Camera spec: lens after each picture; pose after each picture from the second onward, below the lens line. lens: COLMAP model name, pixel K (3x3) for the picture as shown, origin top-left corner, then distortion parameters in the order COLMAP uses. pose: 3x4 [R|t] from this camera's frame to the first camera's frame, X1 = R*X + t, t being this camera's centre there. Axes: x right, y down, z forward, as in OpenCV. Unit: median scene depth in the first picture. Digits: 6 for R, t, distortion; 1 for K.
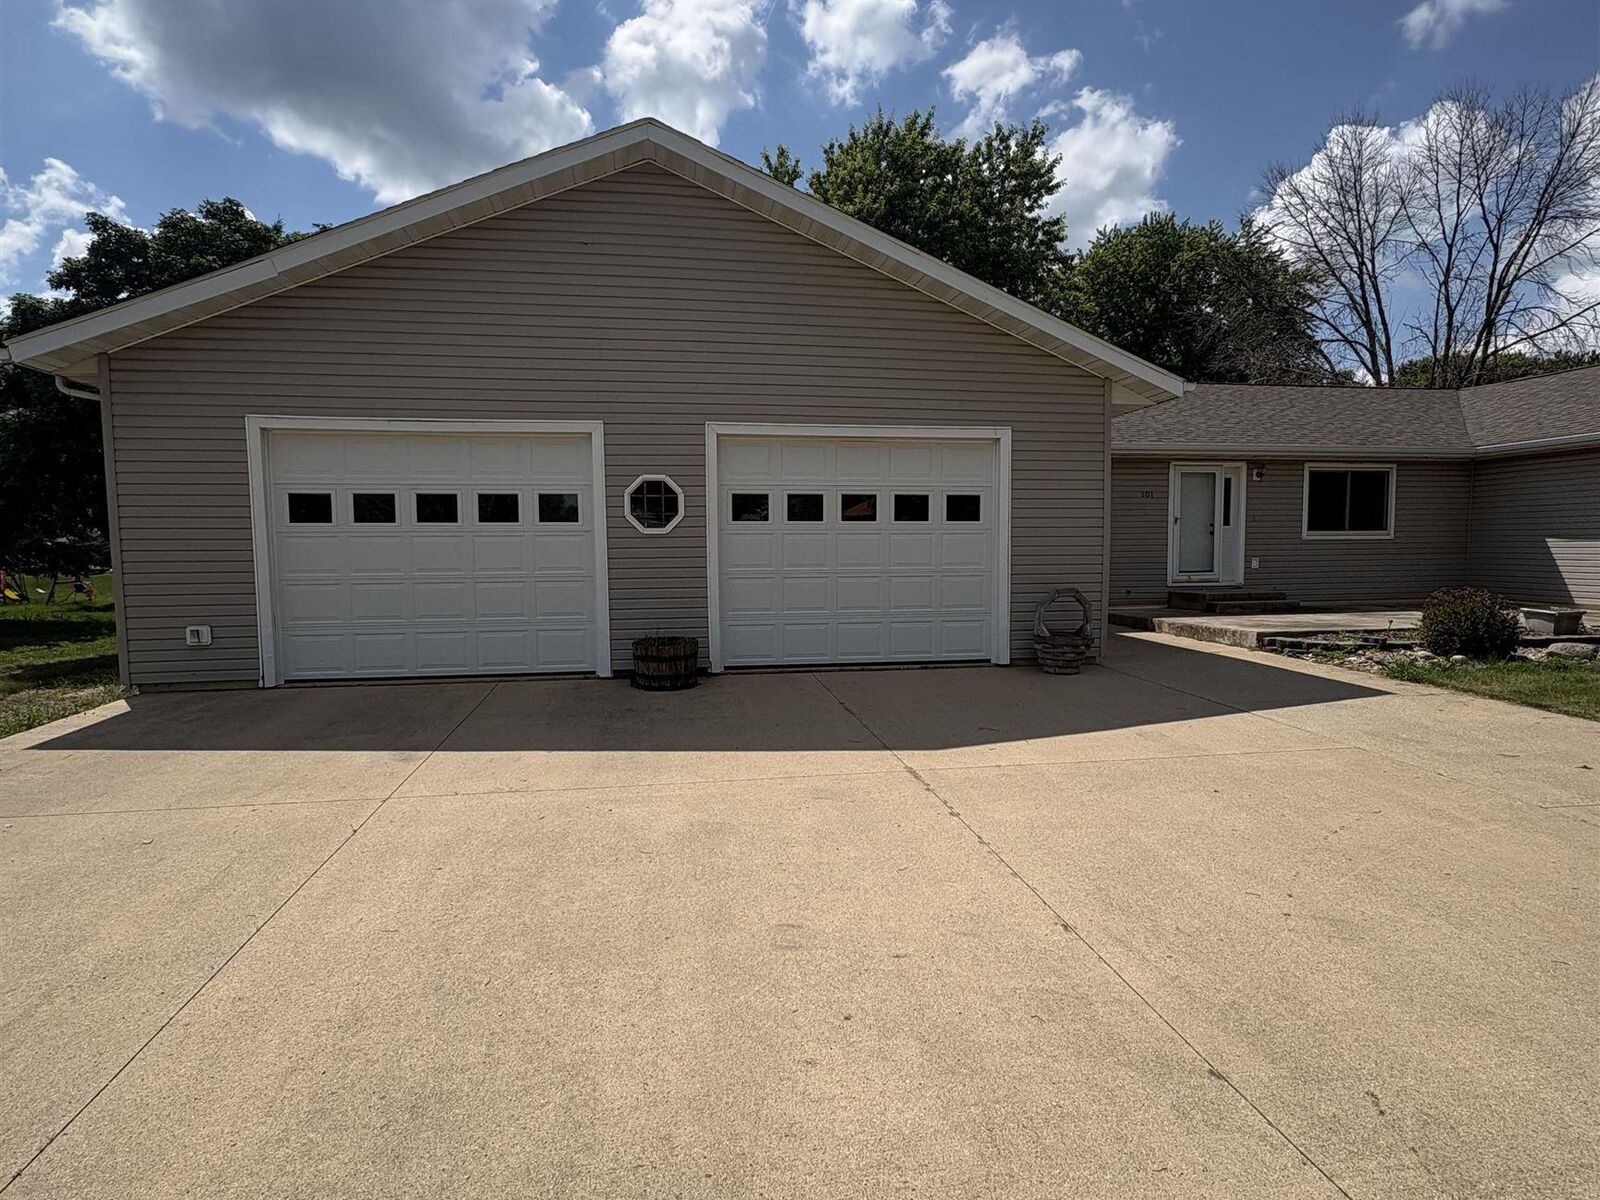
lens RADIAL K [[853.9, 0, 795.7], [0, 853.9, 600.2], [0, 0, 1]] dist [-0.004336, 0.002730]
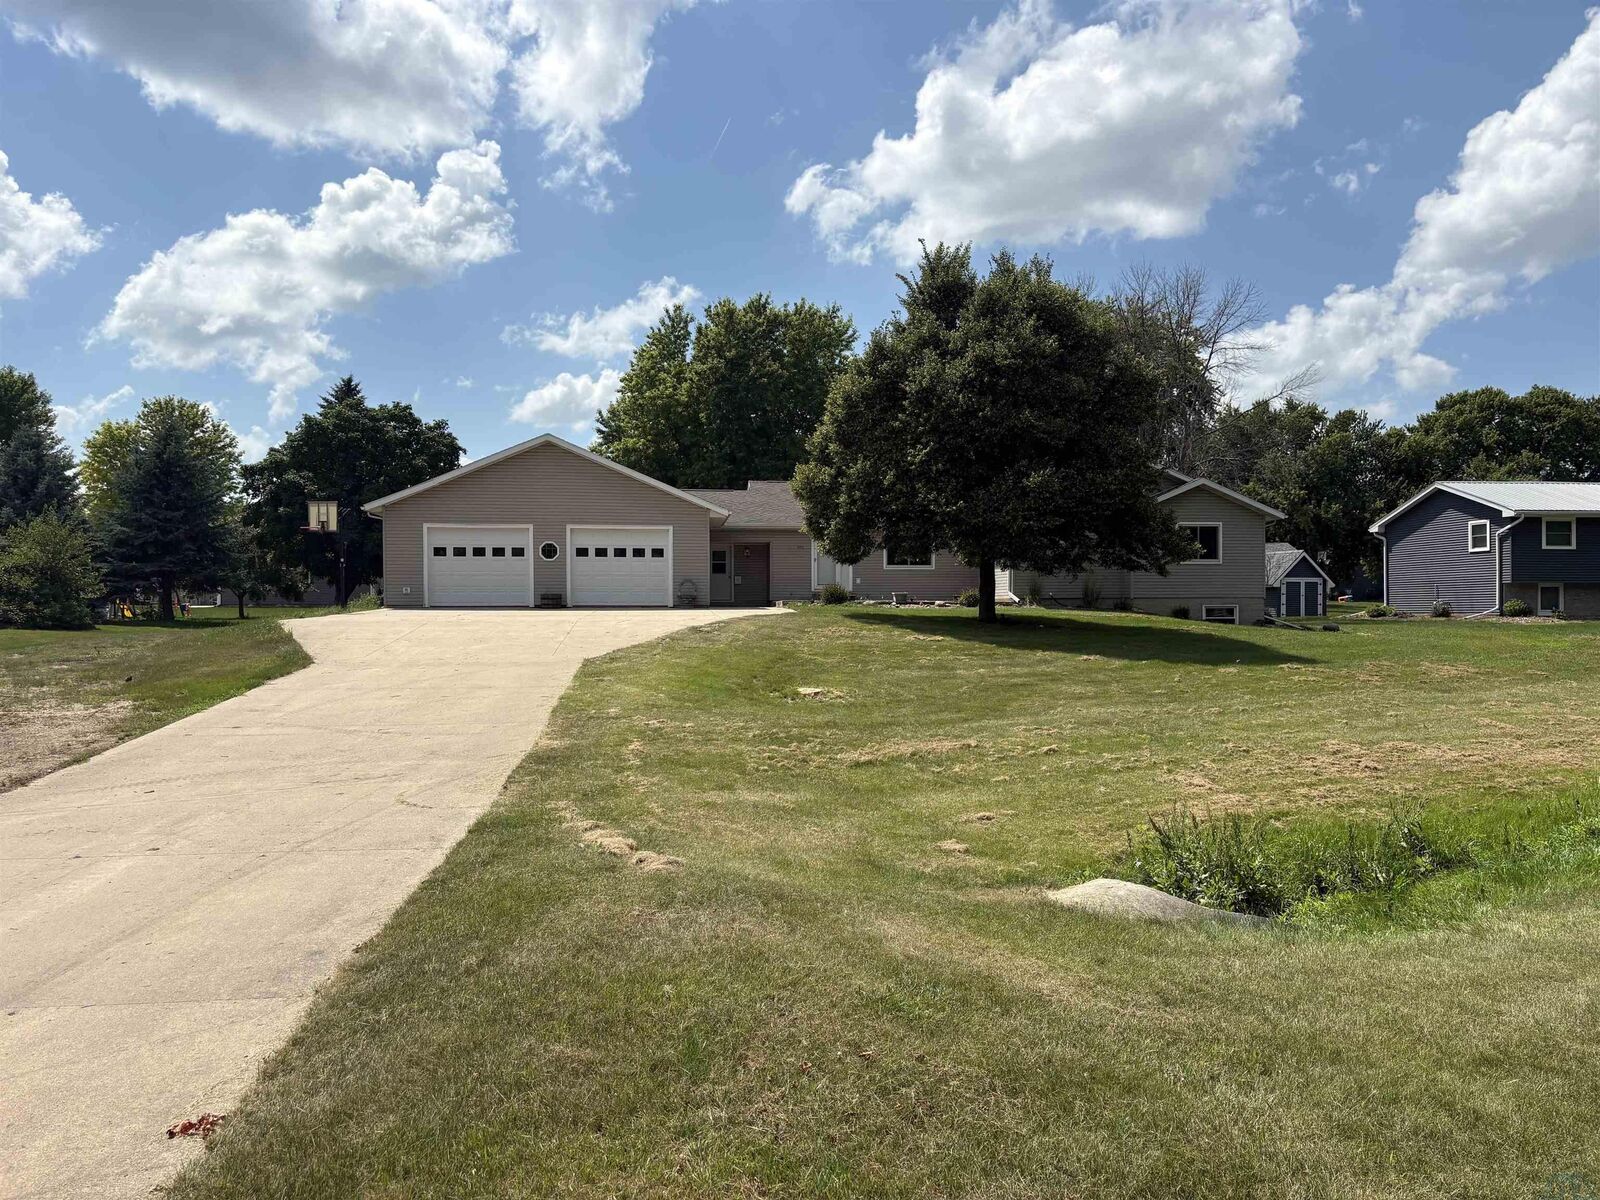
lens RADIAL K [[1208.7, 0, 802.4], [0, 1208.7, 598.3], [0, 0, 1]] dist [0.003410, 0.000321]
pose [[0.999959, 0.005912, -0.006841, 0.769450], [-0.006368, 0.997615, -0.068723, 0.347664], [0.006418, 0.068763, 0.997612, -3.293818]]
